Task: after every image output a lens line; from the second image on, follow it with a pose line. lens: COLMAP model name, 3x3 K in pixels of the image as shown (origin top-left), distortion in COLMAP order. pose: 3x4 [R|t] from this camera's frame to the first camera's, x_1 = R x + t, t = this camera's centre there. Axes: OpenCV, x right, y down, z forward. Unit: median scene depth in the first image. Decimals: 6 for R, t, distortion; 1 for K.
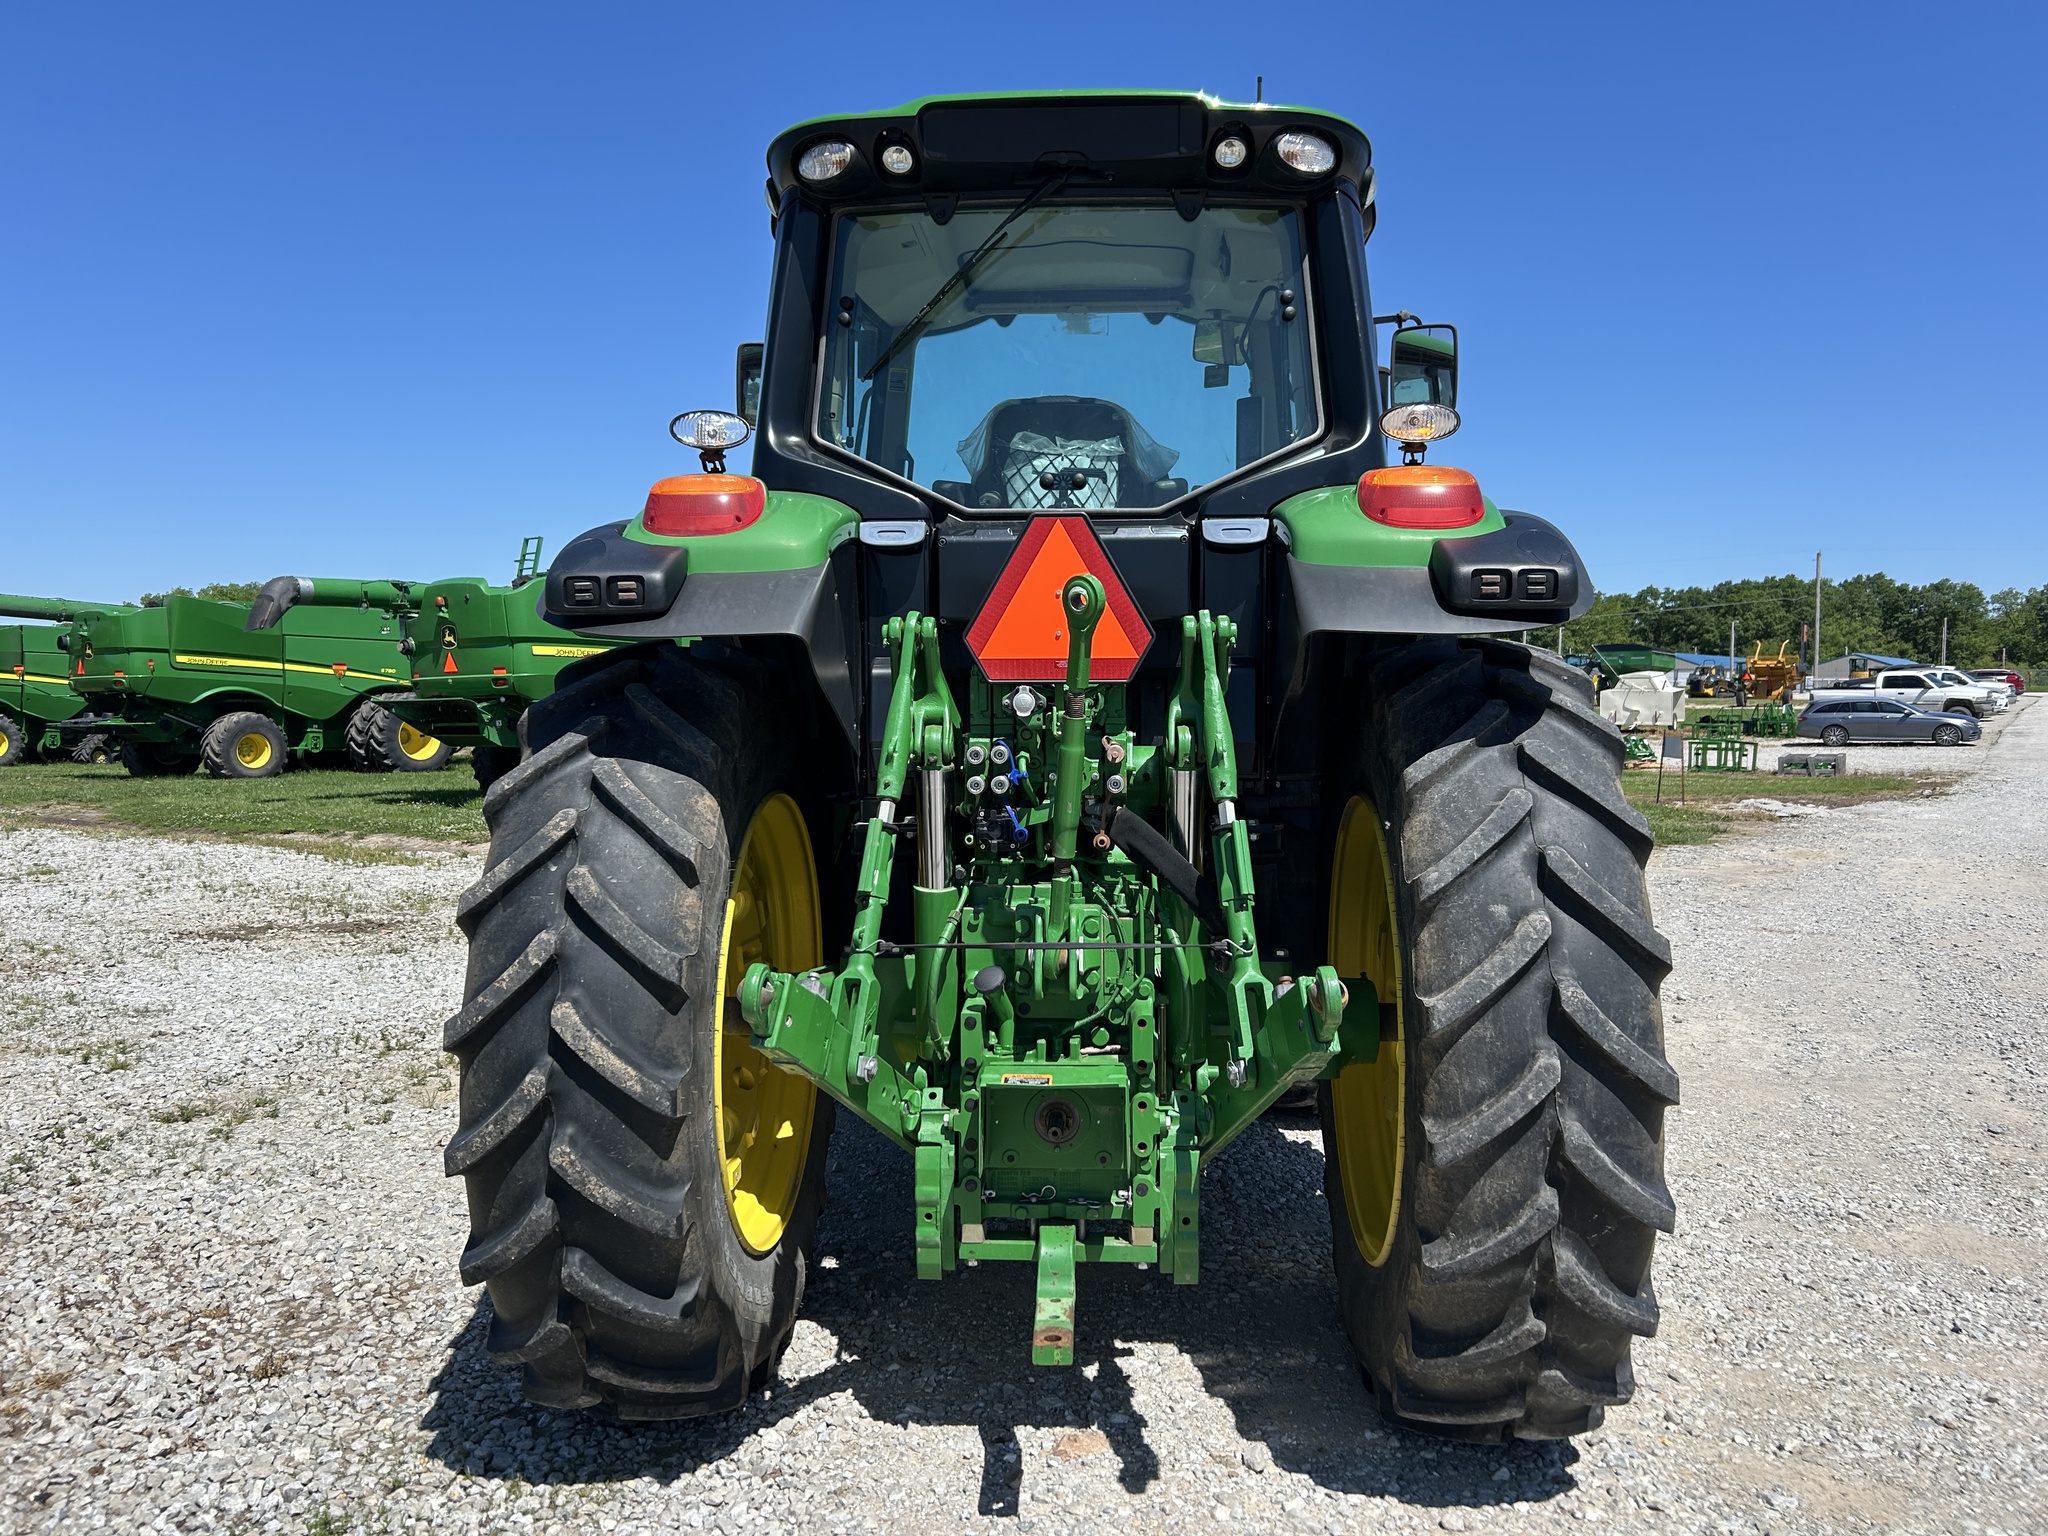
lens RADIAL K [[1540.9, 0, 1029.4], [0, 1540.9, 762.3], [0, 0, 1]] dist [0.049203, -0.050471]
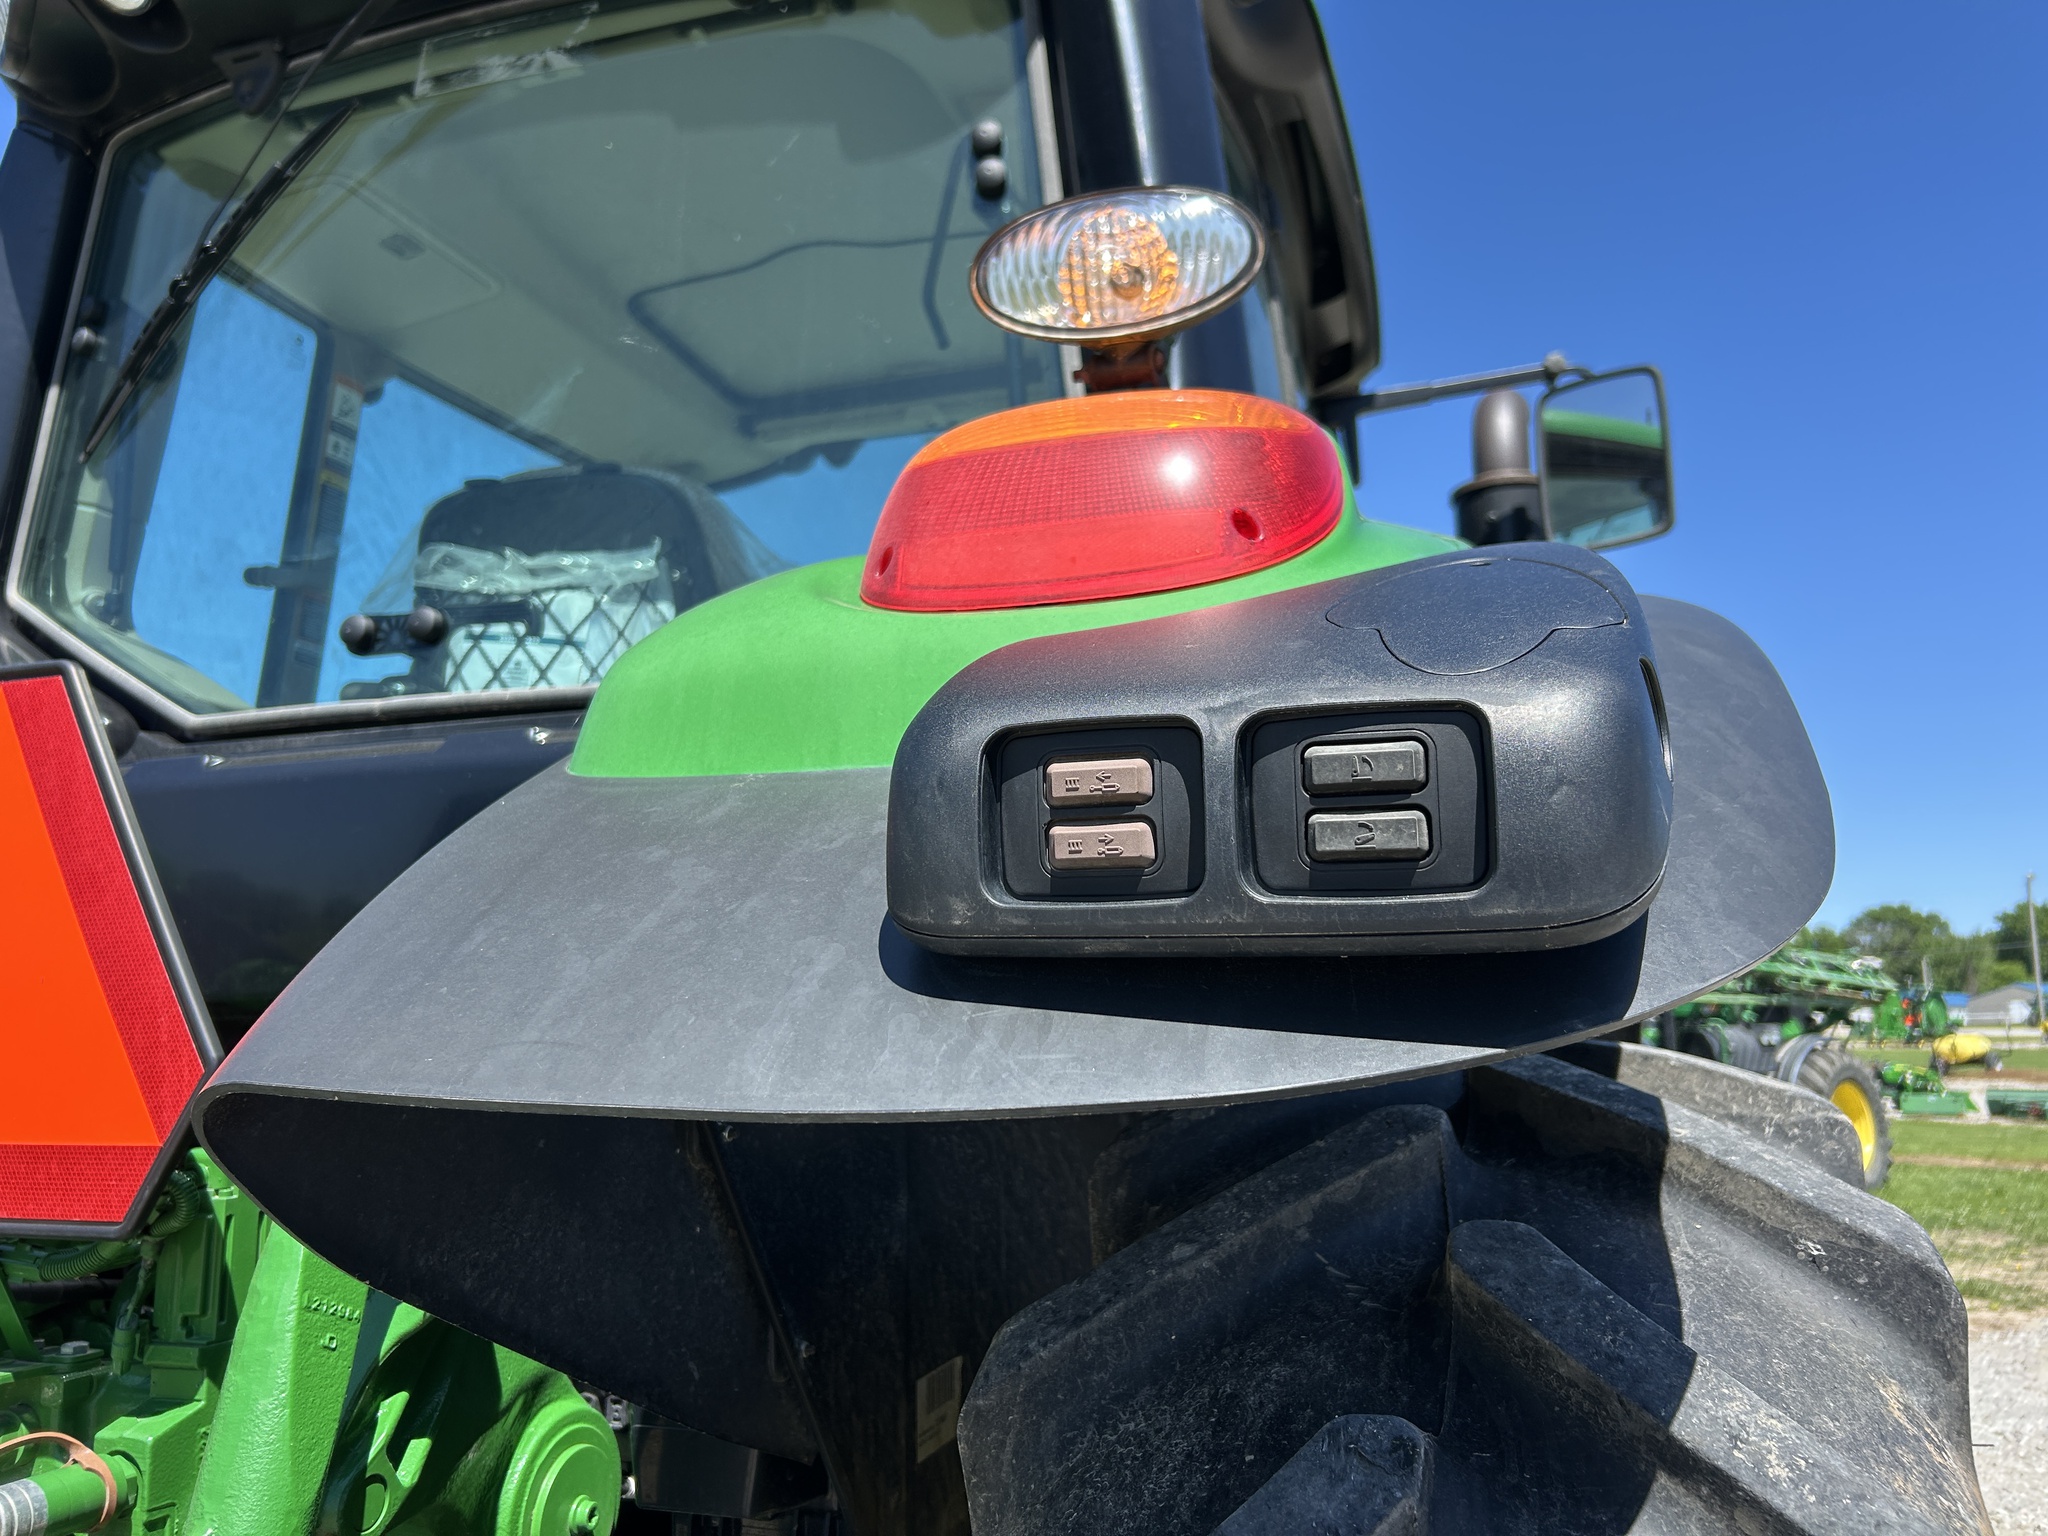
lens RADIAL K [[1540.9, 0, 1021.8], [0, 1540.9, 772.2], [0, 0, 1]] dist [0.049203, -0.050471]
pose [[0.964952, -0.044300, -0.258659, 0.266876], [-0.010194, 0.978577, -0.205626, -0.067514], [0.262227, 0.201056, 0.943829, 0.669707]]
